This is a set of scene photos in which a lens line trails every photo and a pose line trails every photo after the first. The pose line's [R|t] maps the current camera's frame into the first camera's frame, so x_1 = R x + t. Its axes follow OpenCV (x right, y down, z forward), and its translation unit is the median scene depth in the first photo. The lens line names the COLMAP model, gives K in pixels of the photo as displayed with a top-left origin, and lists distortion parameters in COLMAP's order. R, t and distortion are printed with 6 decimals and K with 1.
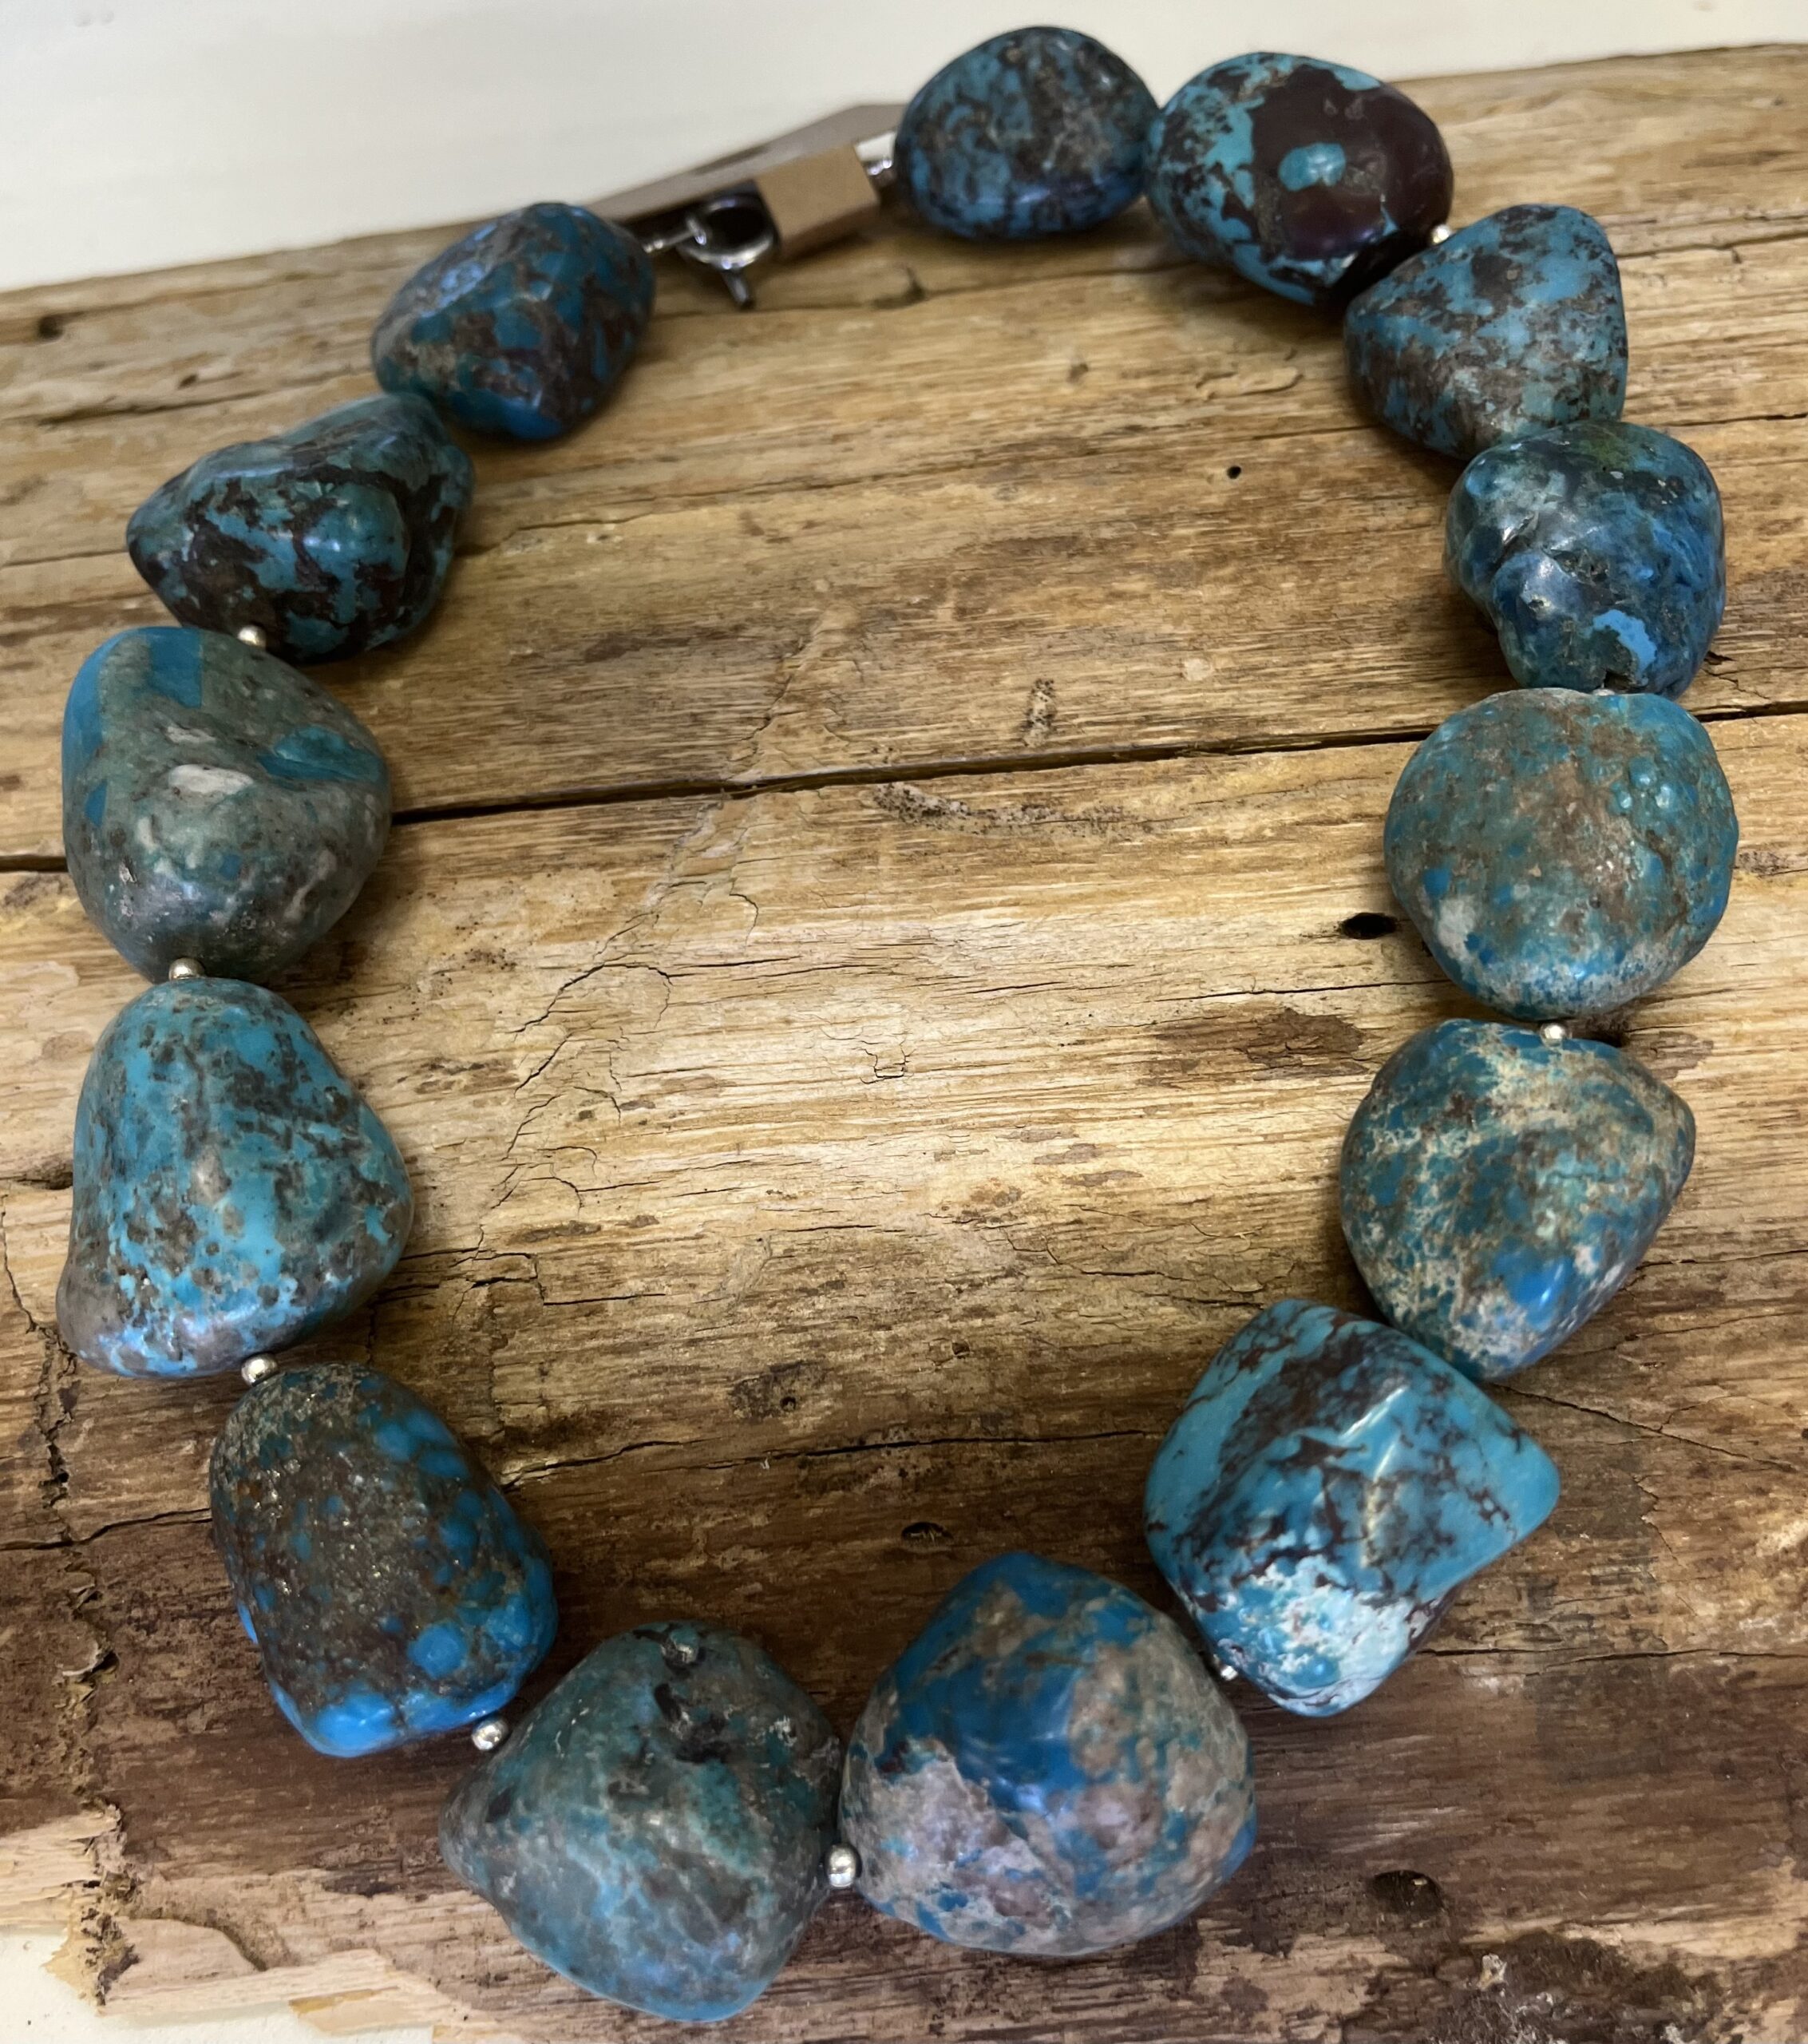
lens RADIAL K [[1955.0, 0, 899.4], [0, 1955.0, 993.9], [0, 0, 1]] dist [0.046514, -0.084170]
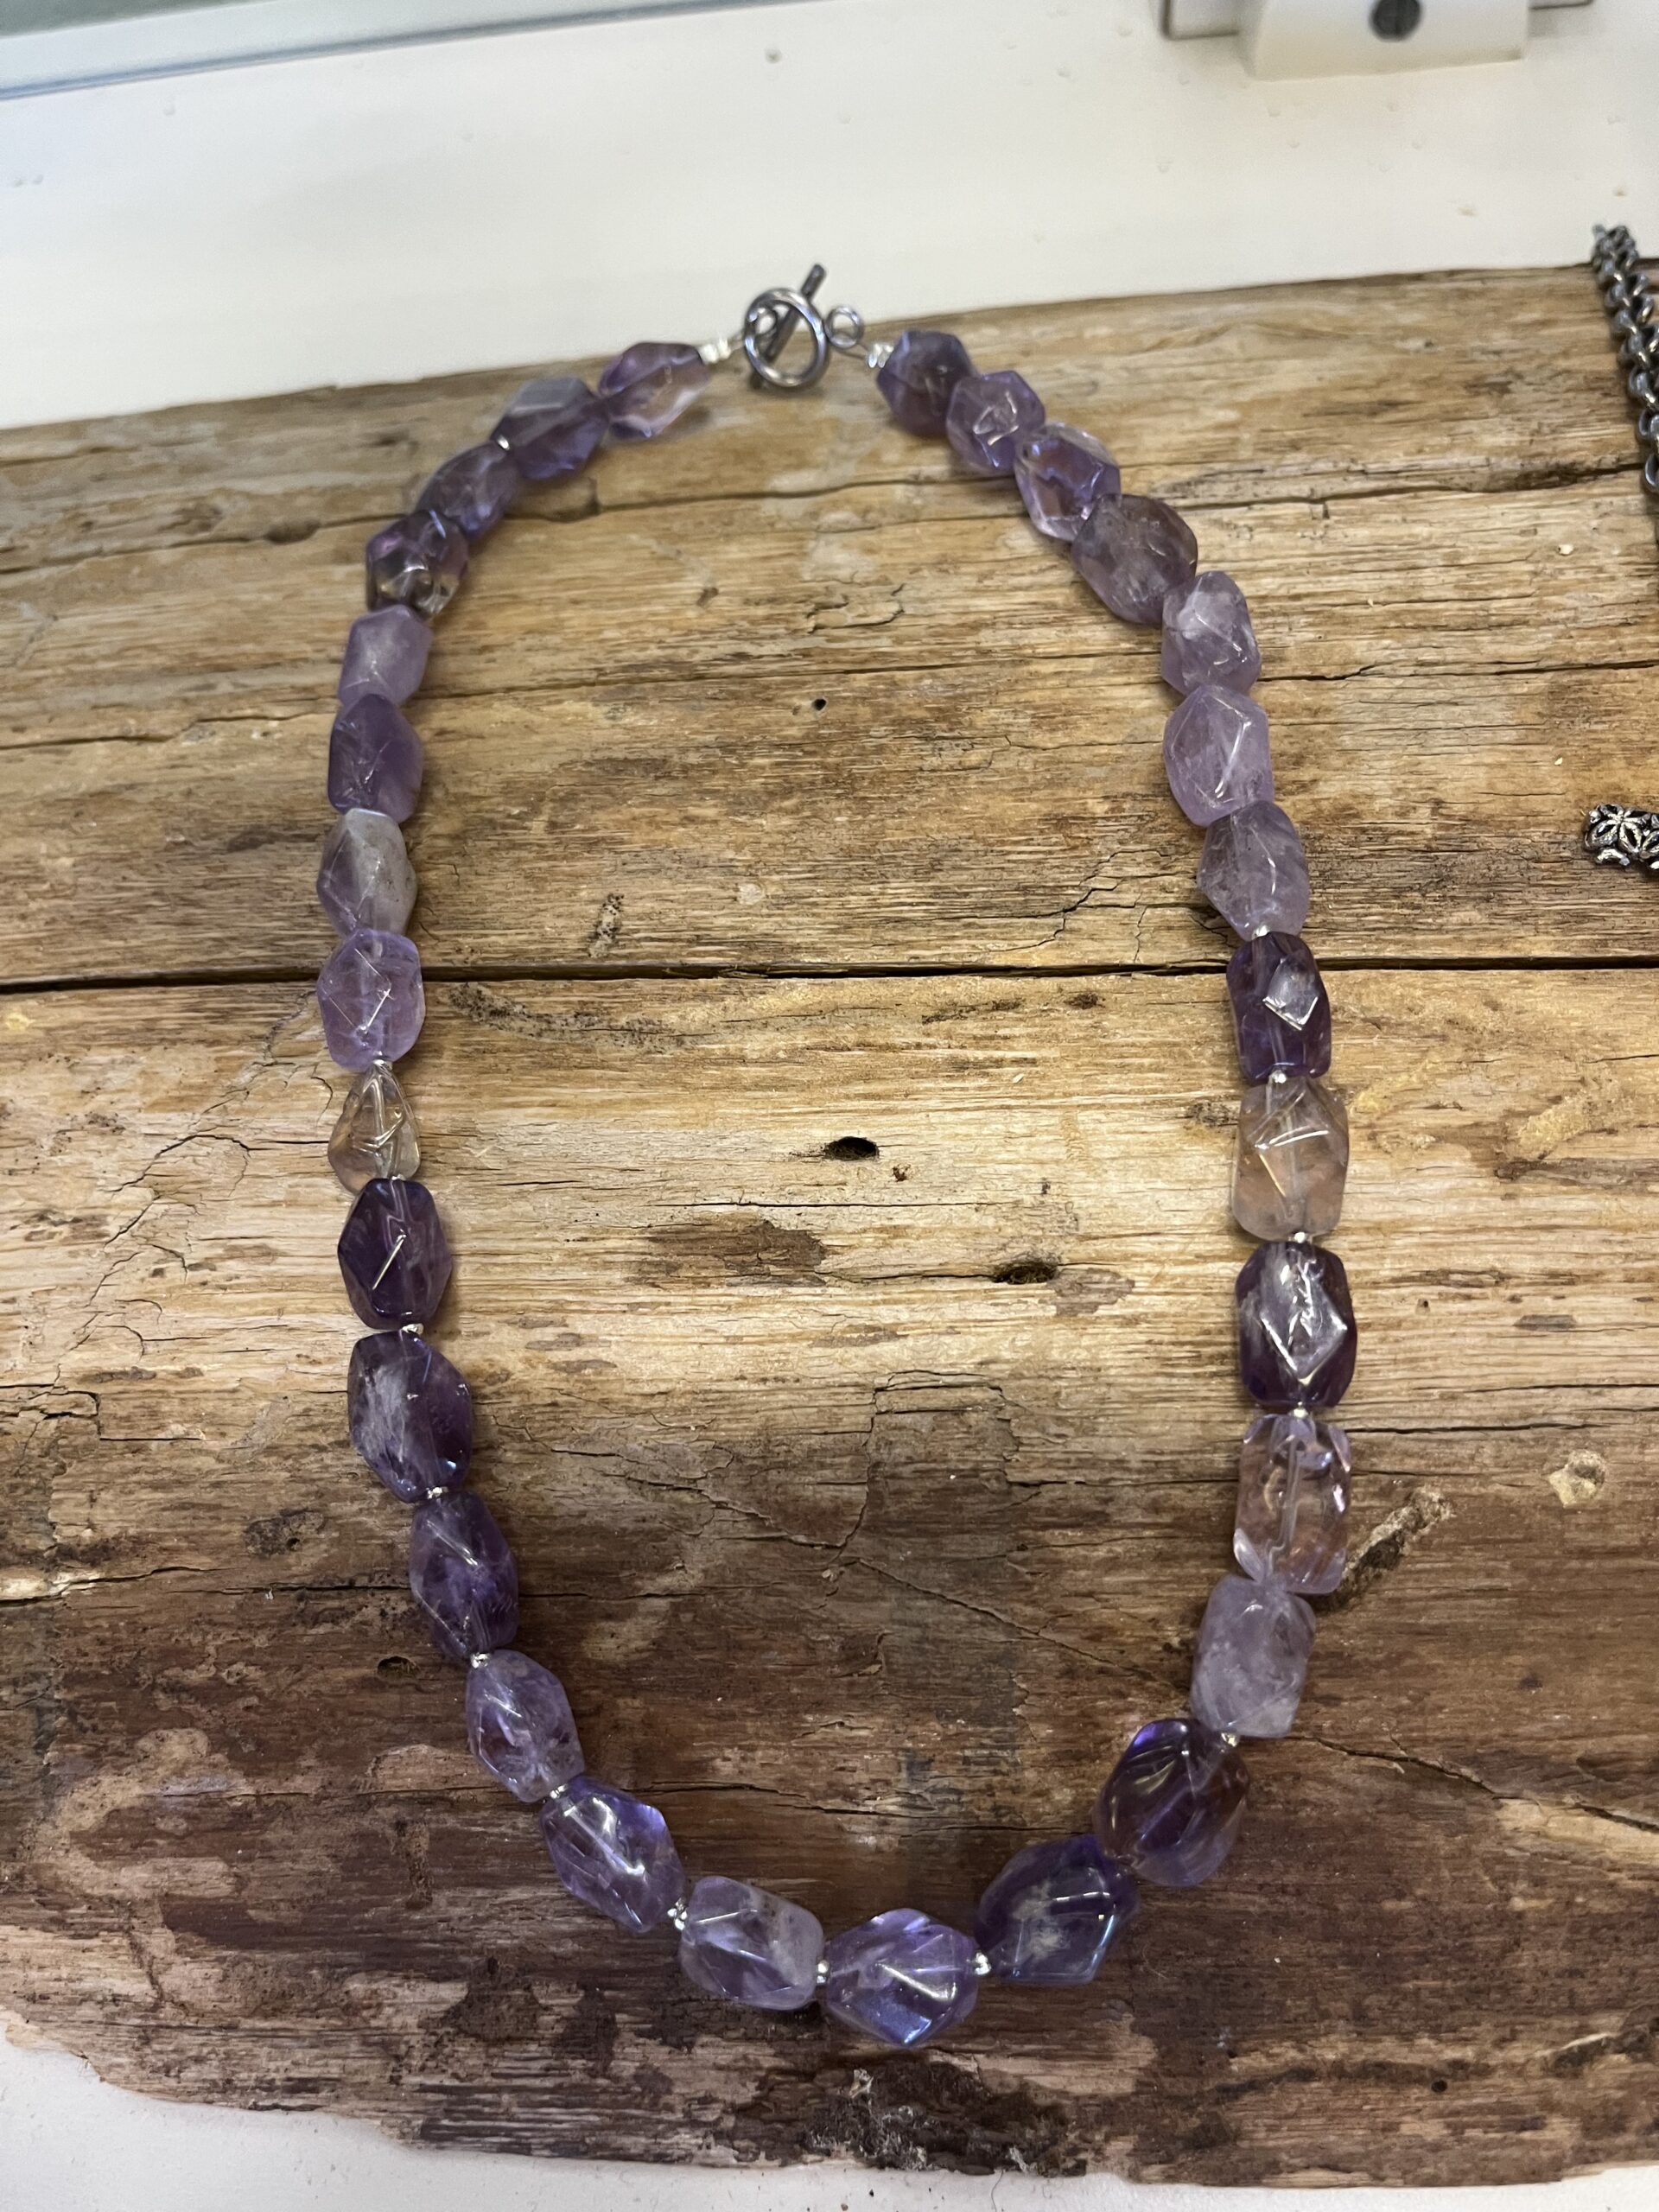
lens RADIAL K [[1724.7, 0, 829.5], [0, 1724.7, 1106.0], [0, 0, 1]] dist [0.049507, -0.089730]
pose [[0.996101, 0.060180, -0.064509, 0.280389], [-0.055728, 0.996078, 0.068721, -0.122013], [0.068391, -0.064858, 0.995548, 0.029486]]
